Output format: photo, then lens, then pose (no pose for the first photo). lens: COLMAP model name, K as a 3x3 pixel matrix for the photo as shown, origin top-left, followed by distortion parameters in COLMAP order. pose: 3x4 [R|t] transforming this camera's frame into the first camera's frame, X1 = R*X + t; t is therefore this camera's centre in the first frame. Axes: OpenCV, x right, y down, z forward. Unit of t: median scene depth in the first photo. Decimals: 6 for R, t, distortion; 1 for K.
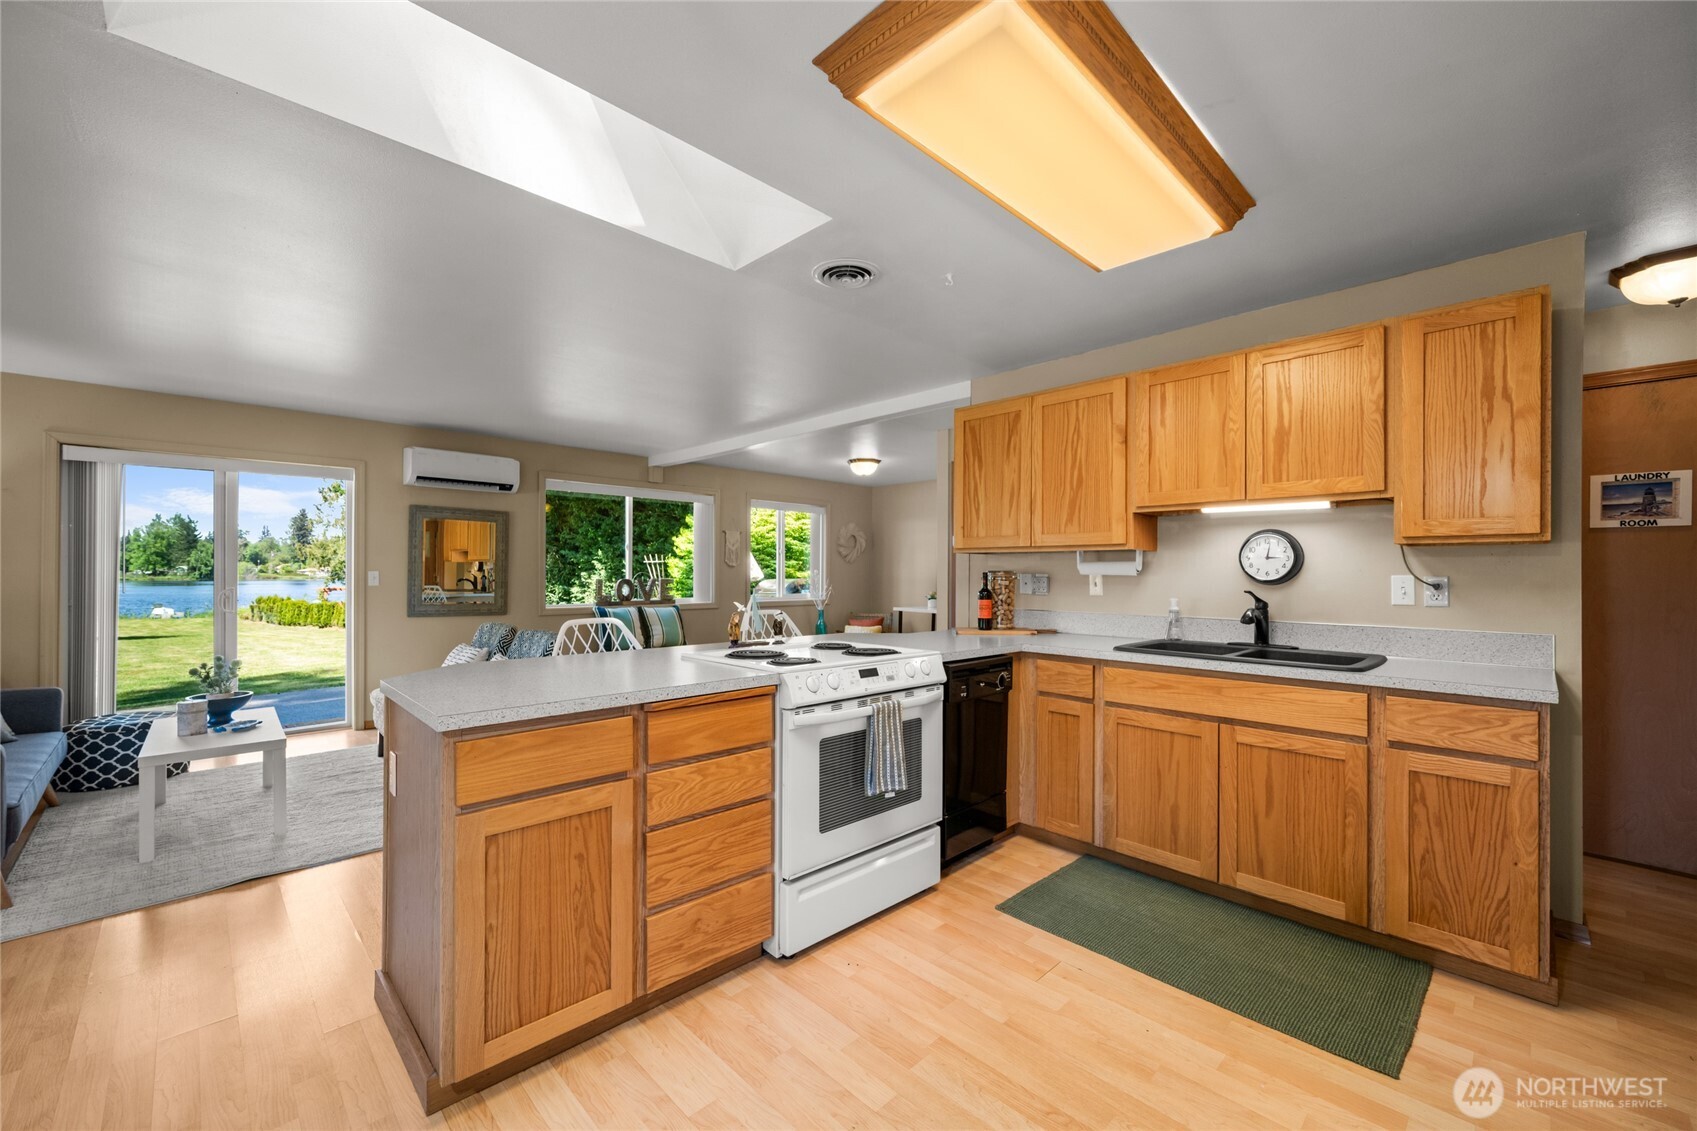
lens RADIAL K [[668.3, 0, 841.1], [0, 668.3, 577.6], [0, 0, 1]] dist [0.000036, -0.000853]
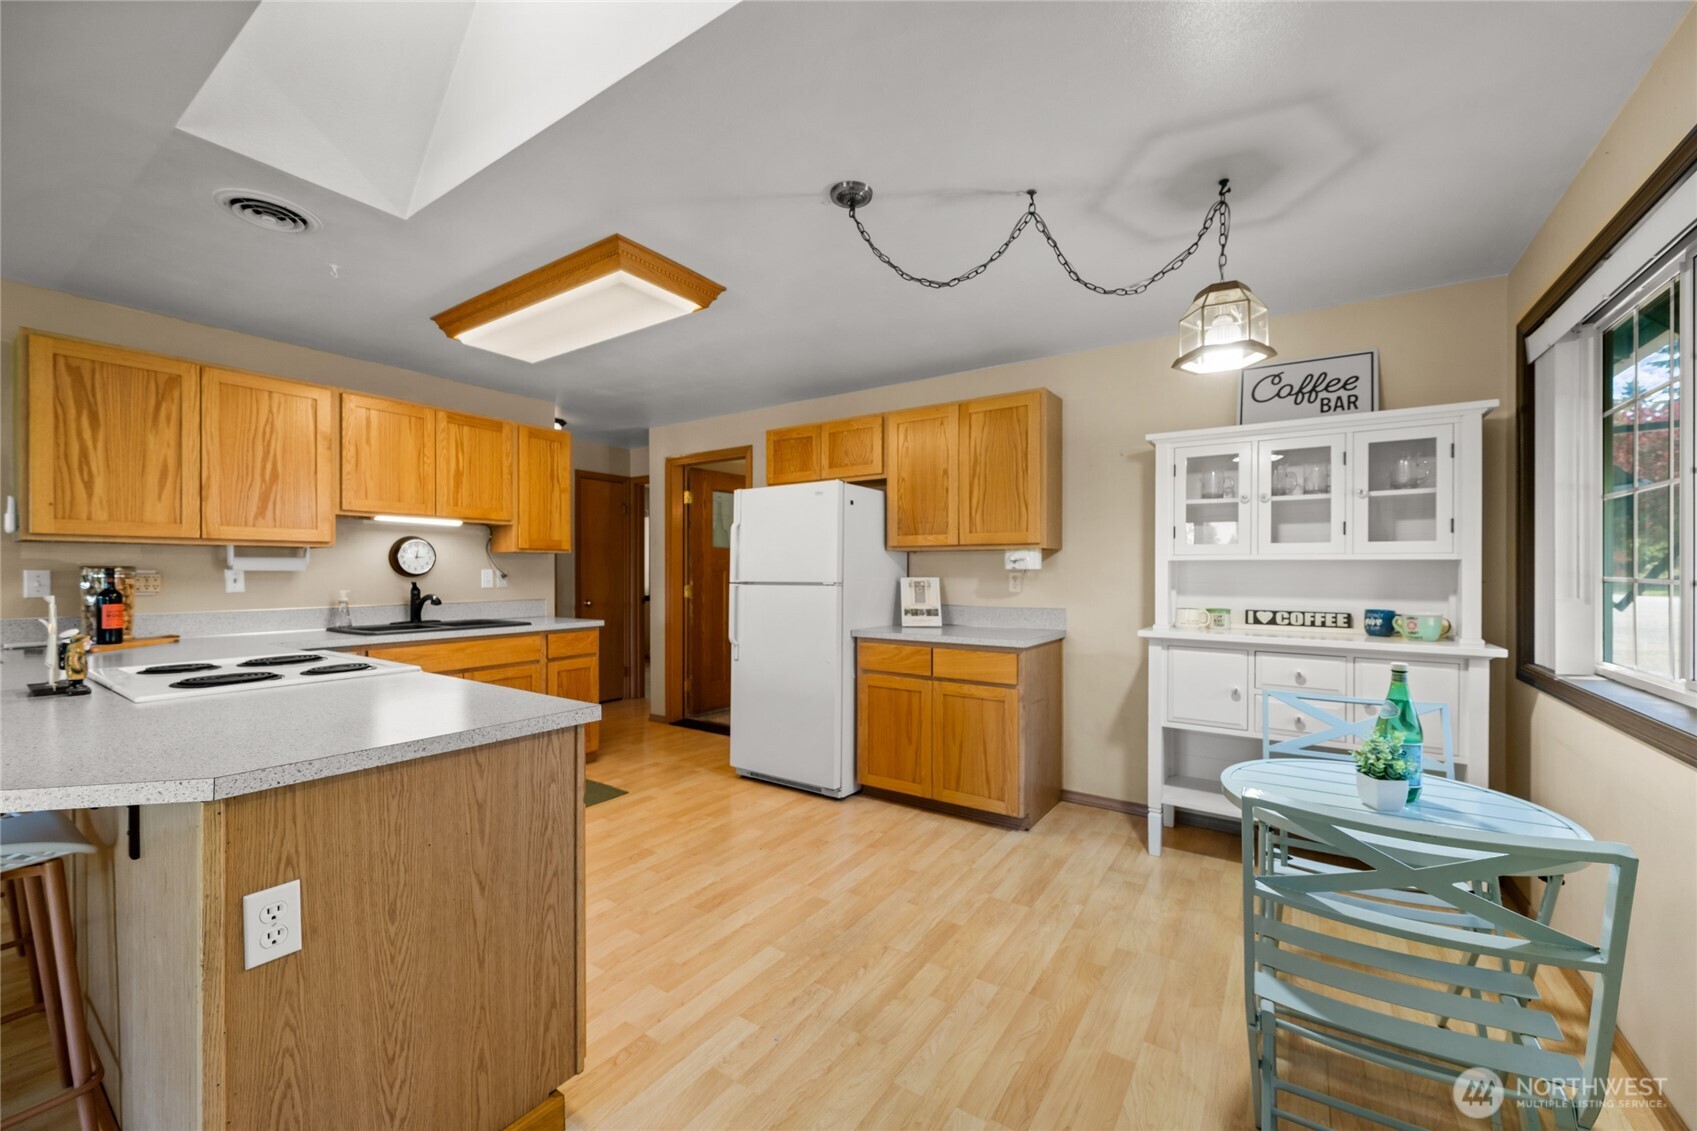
lens RADIAL K [[668.3, 0, 846.7], [0, 668.3, 569.7], [0, 0, 1]] dist [0.000036, -0.000853]
pose [[-0.199062, -0.002785, 0.979983, -0.350335], [0.004423, 0.999983, 0.003740, -0.002191], [-0.979977, 0.005079, -0.199047, 0.166299]]
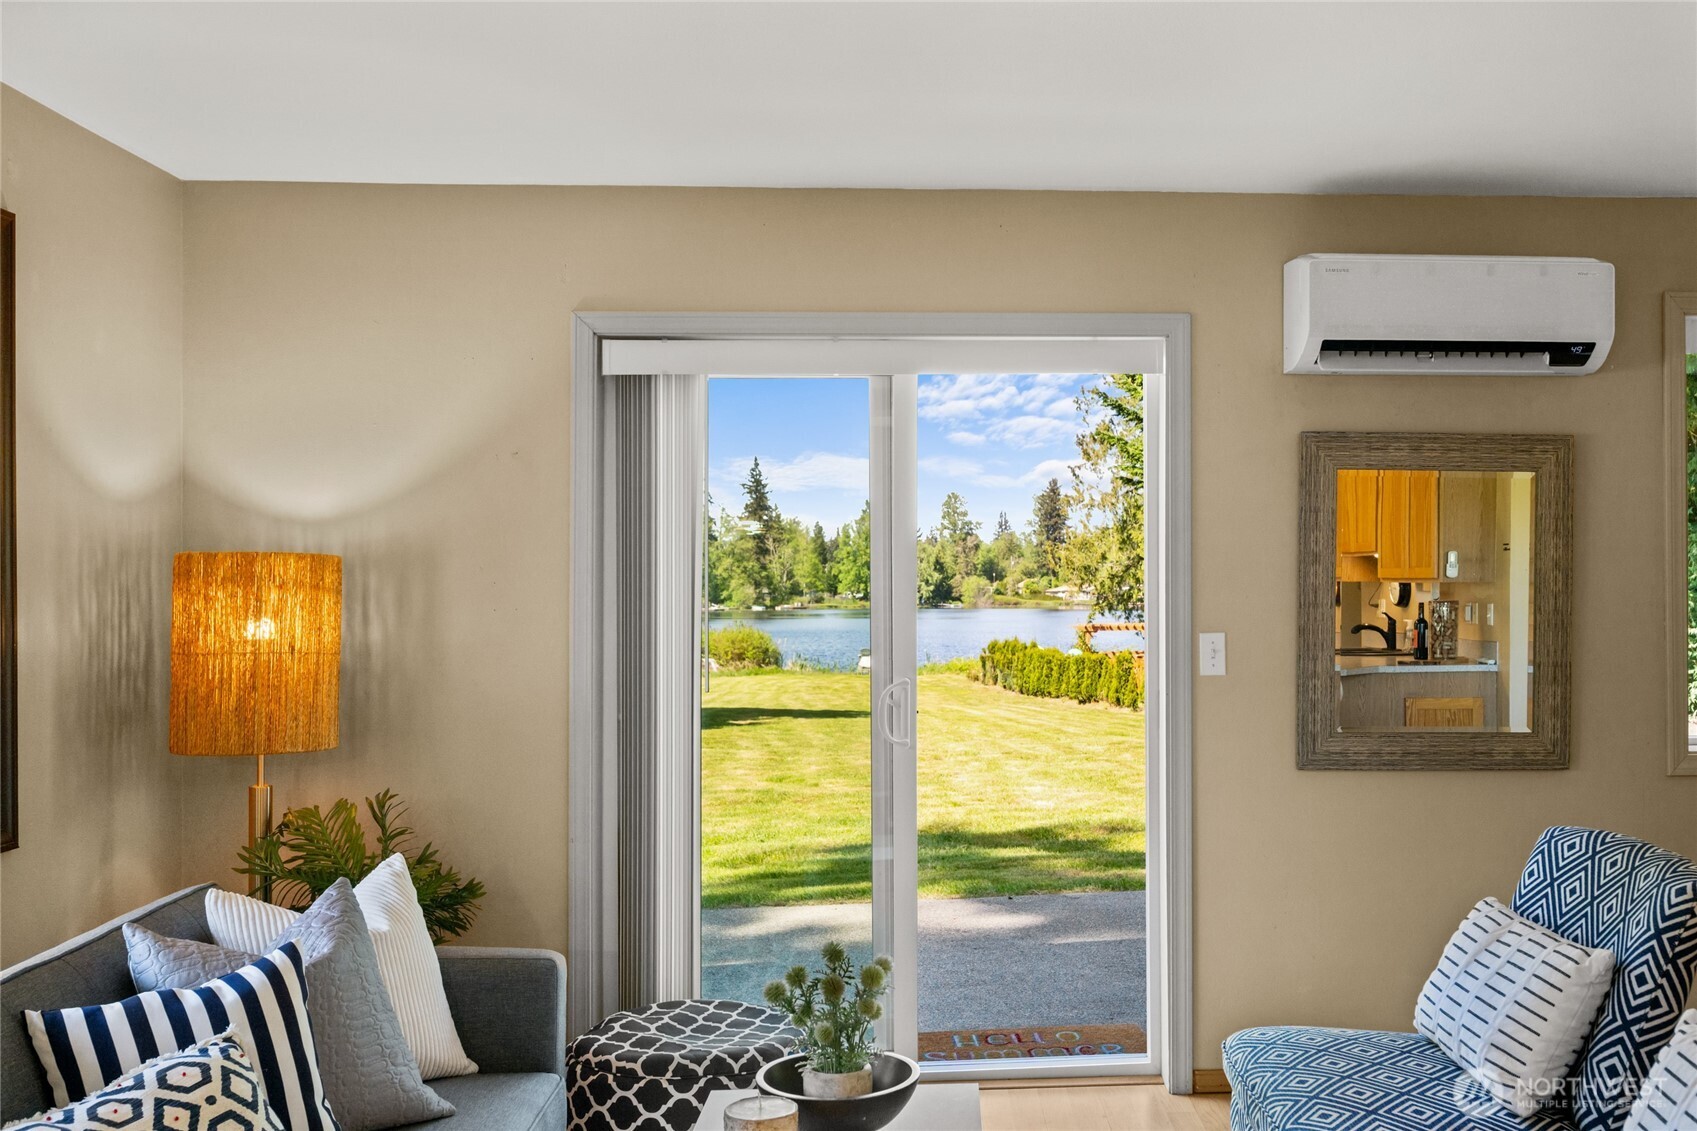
lens RADIAL K [[1543.7, 0, 1025.1], [0, 1543.7, 599.6], [0, 0, 1]] dist [-0.004383, 0.000000]
pose [[0.766598, -0.004259, -0.642113, -0.198986], [0.003865, 0.999990, -0.002018, -0.018981], [0.642115, -0.000935, 0.766607, 0.249783]]
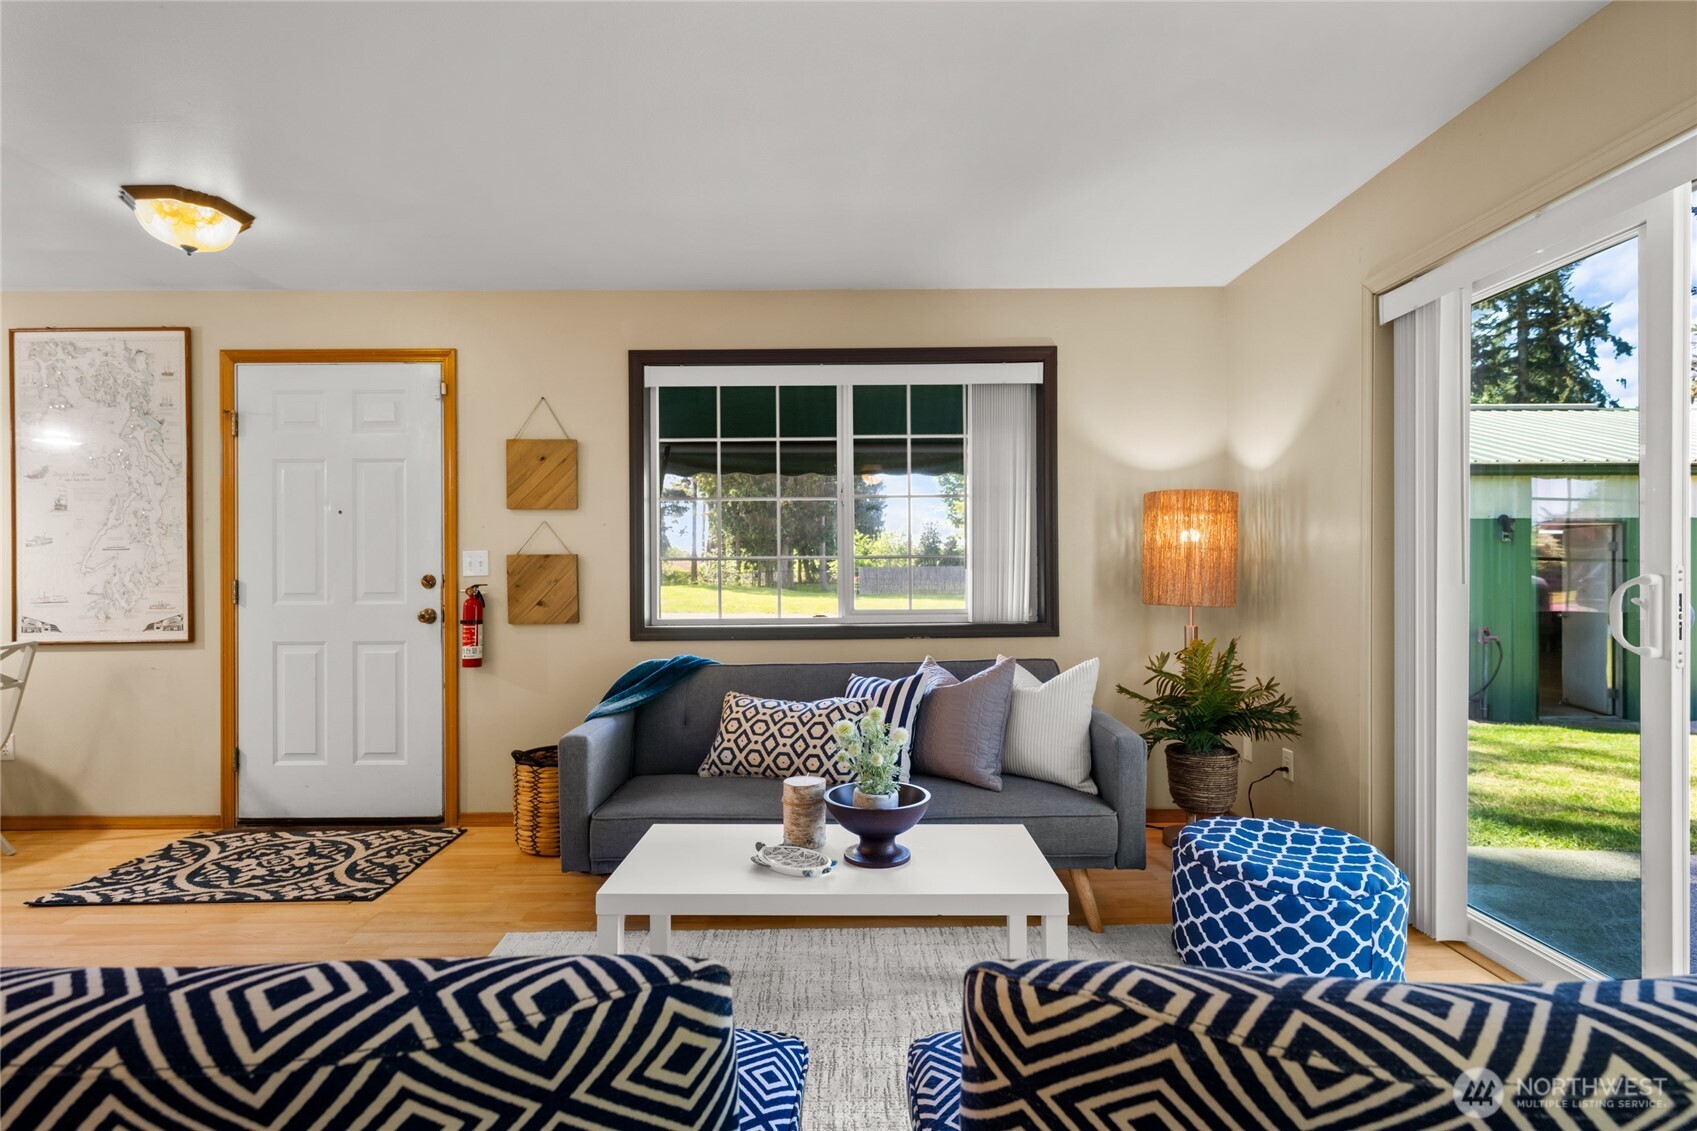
lens RADIAL K [[825.9, 0, 846.6], [0, 825.9, 567.3], [0, 0, 1]] dist [-0.003766, 0.001245]
pose [[-0.697815, -0.002361, -0.716274, -0.242652], [-0.001995, 0.999997, -0.001353, 0.008556], [0.716275, 0.000485, -0.697817, 0.676398]]
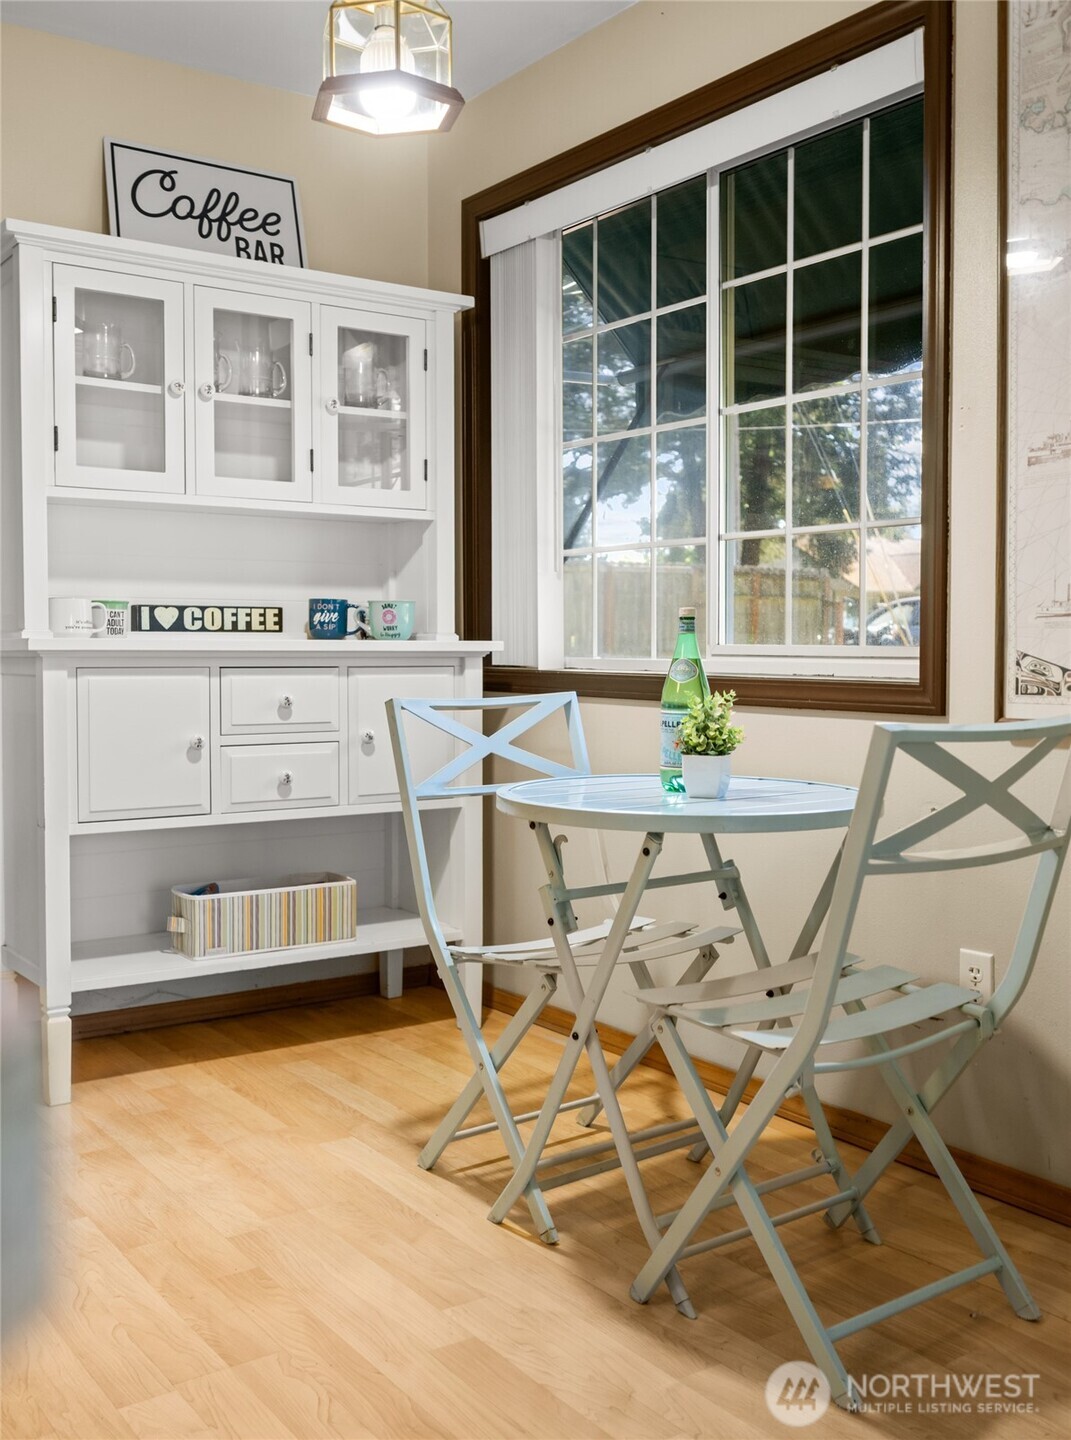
lens RADIAL K [[1447.3, 0, 559.9], [0, 1447.3, 689.8], [0, 0, 1]] dist [0.001439, 0.000000]
pose [[-0.987908, -0.009117, 0.154771, -0.197041], [-0.002405, 0.999050, 0.043504, 0.034057], [-0.155021, 0.042606, -0.986992, 0.296906]]
